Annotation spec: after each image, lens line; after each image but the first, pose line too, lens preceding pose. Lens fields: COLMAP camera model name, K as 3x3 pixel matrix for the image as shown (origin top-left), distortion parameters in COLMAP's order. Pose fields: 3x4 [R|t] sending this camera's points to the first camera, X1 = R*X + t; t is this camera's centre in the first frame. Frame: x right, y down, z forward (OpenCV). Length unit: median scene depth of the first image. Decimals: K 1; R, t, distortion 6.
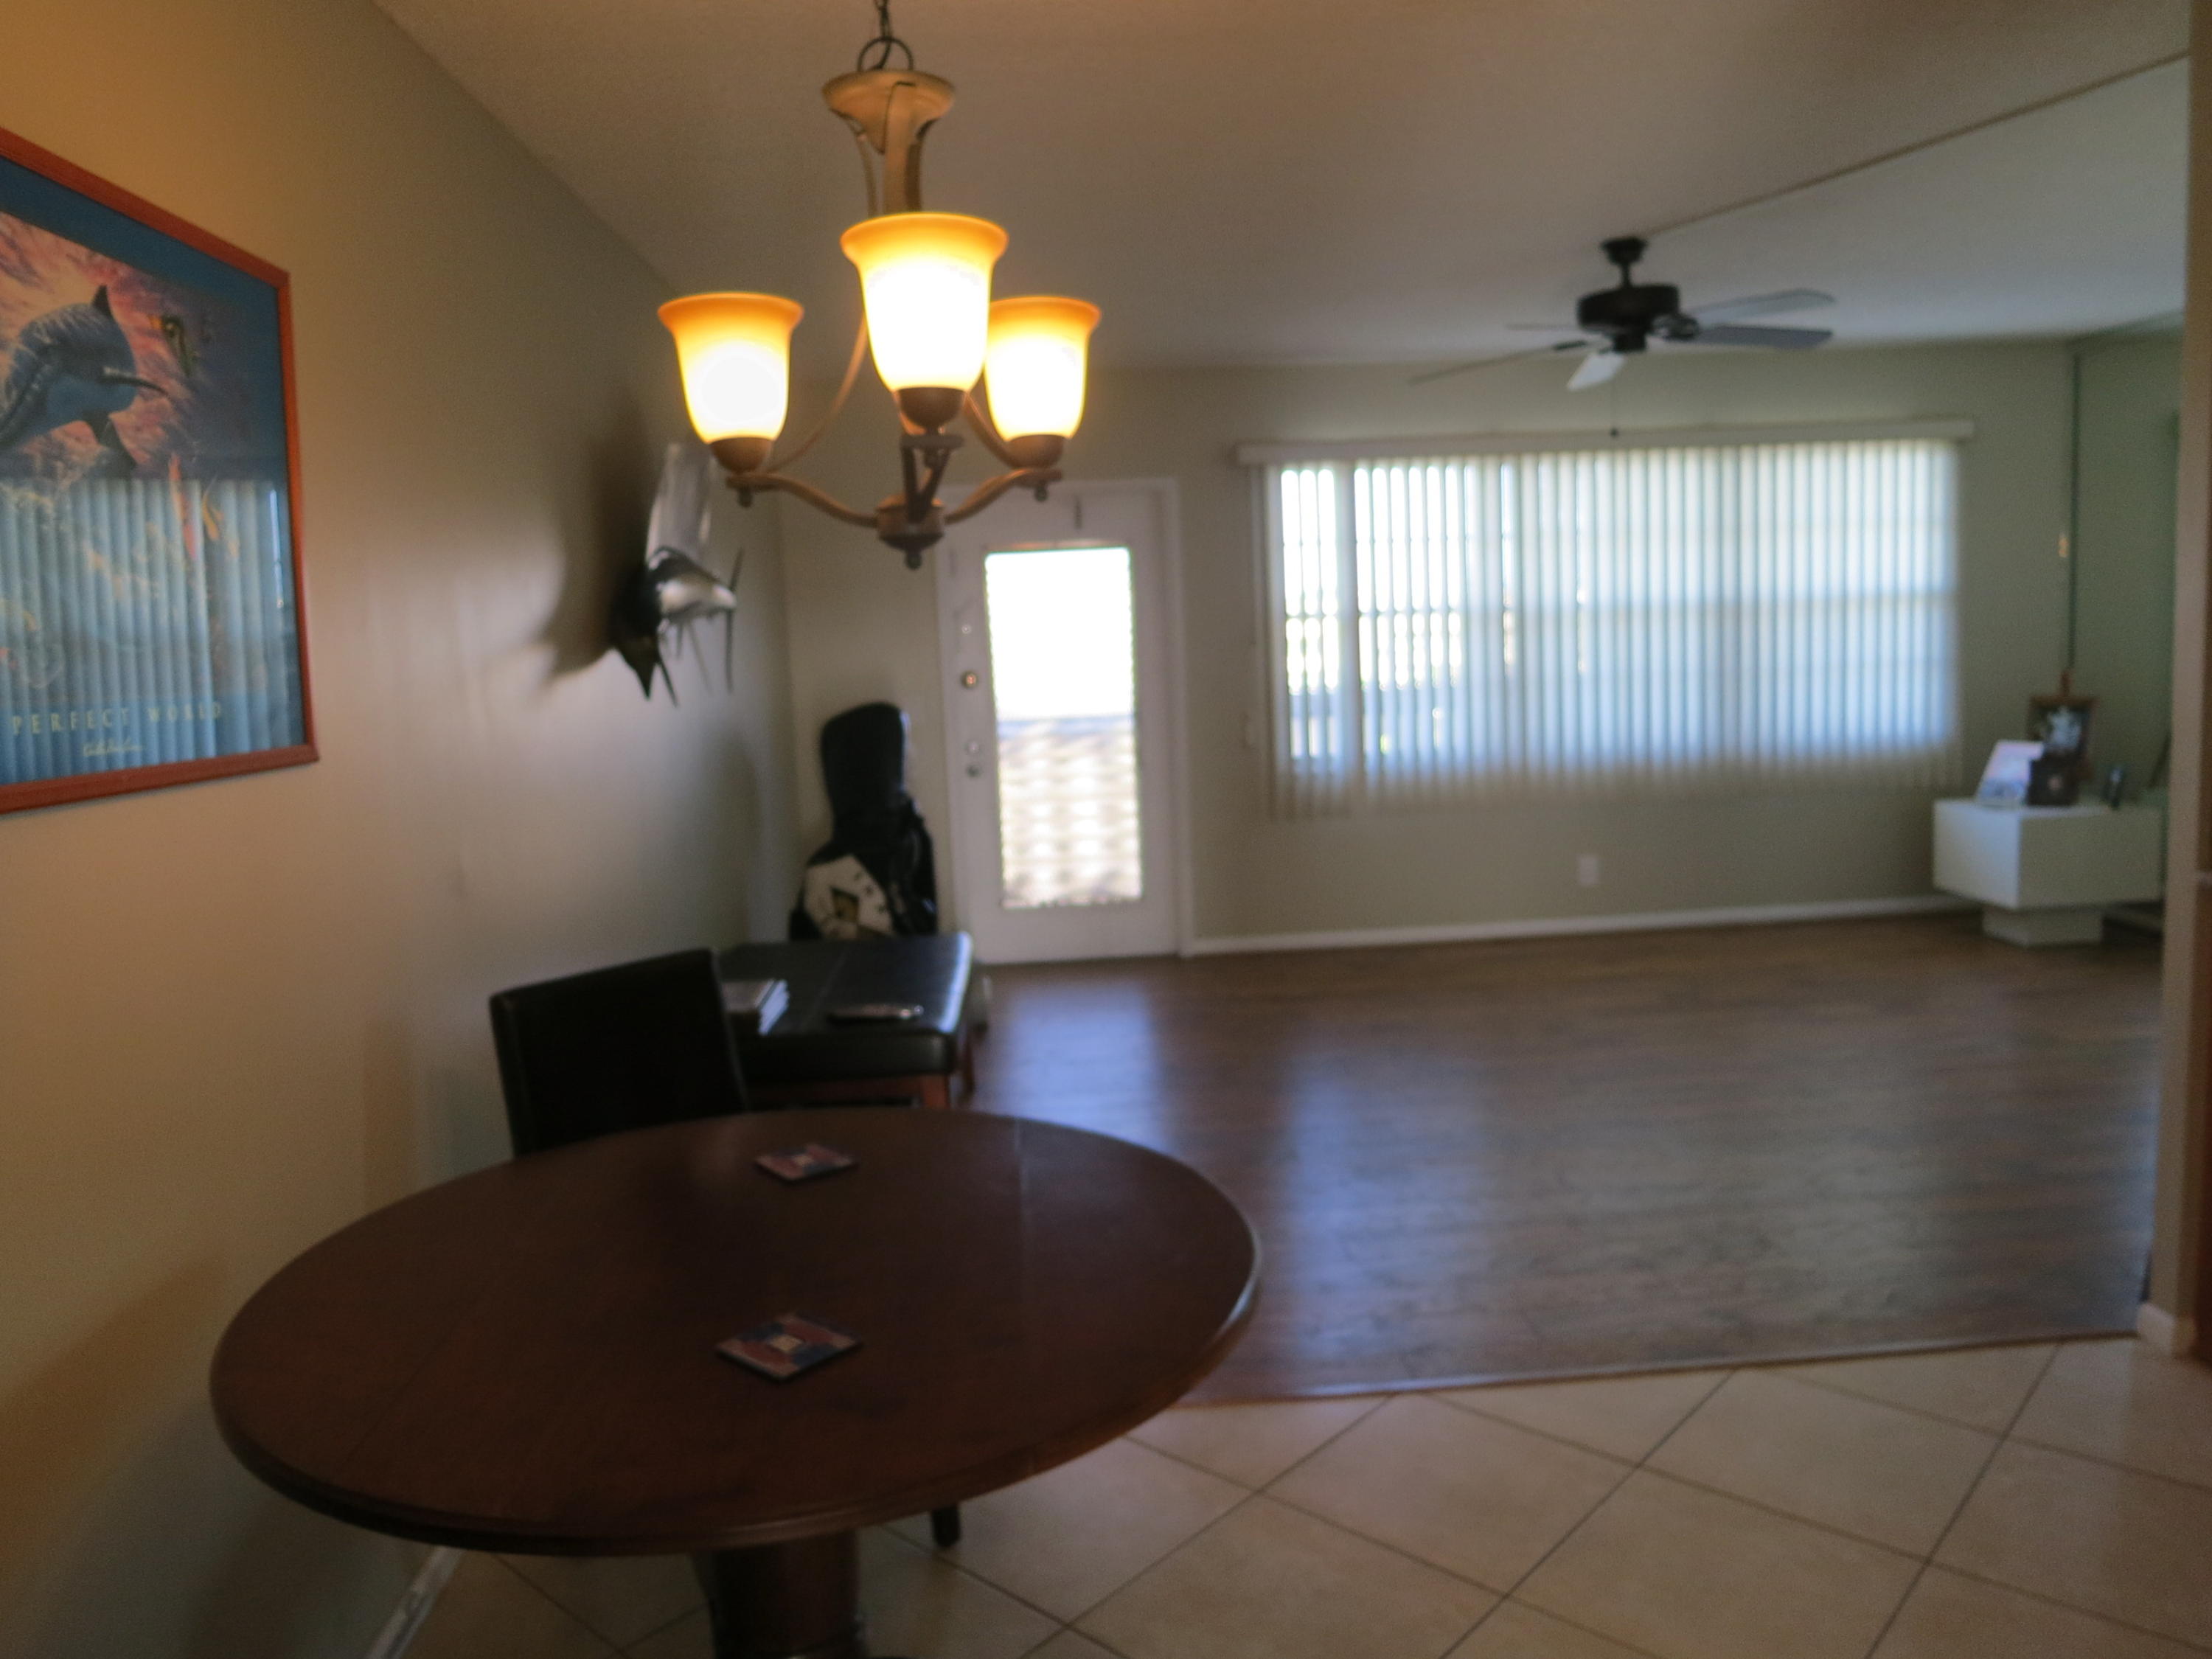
lens RADIAL K [[1556.1, 0, 1106.0], [0, 1556.1, 829.5], [0, 0, 1]] dist [-0.033139, -0.001817]
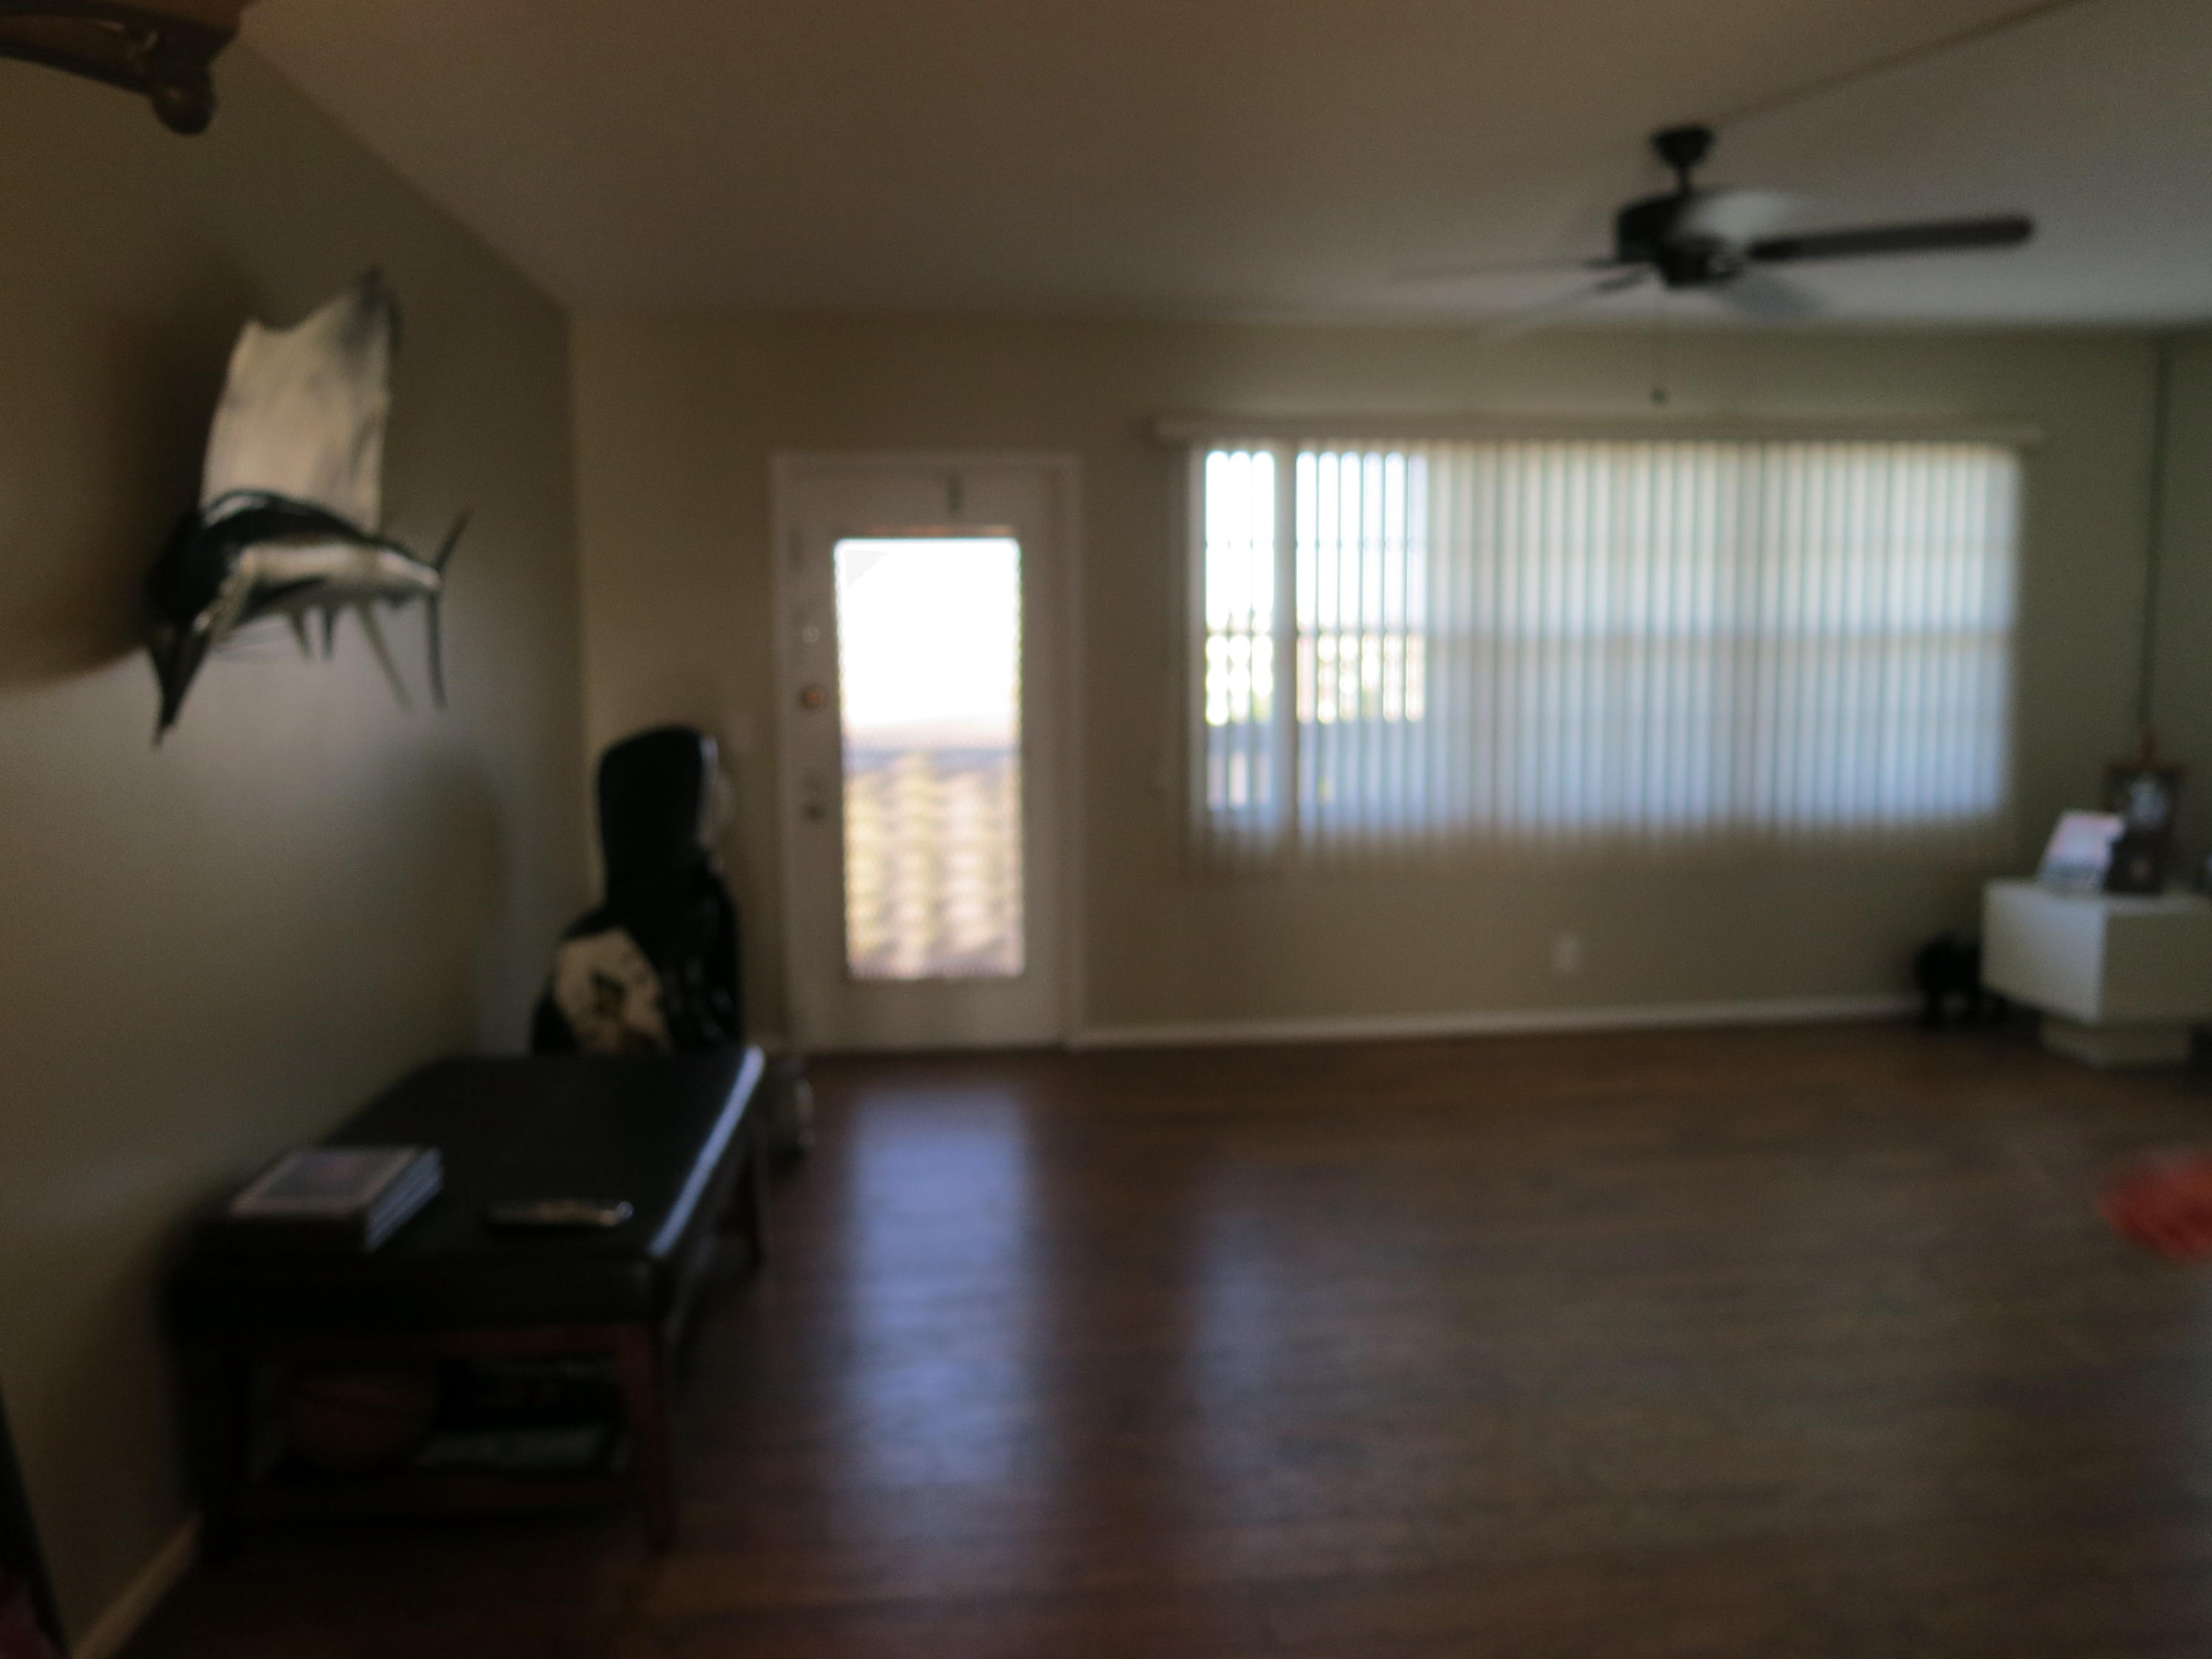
lens RADIAL K [[1558.8, 0, 1106.0], [0, 1558.8, 829.5], [0, 0, 1]] dist [-0.006291, -0.000254]
pose [[0.998353, 0.030660, 0.048497, 0.026666], [-0.030296, 0.999507, -0.008224, -0.026560], [-0.048725, 0.006741, 0.998789, 0.194631]]
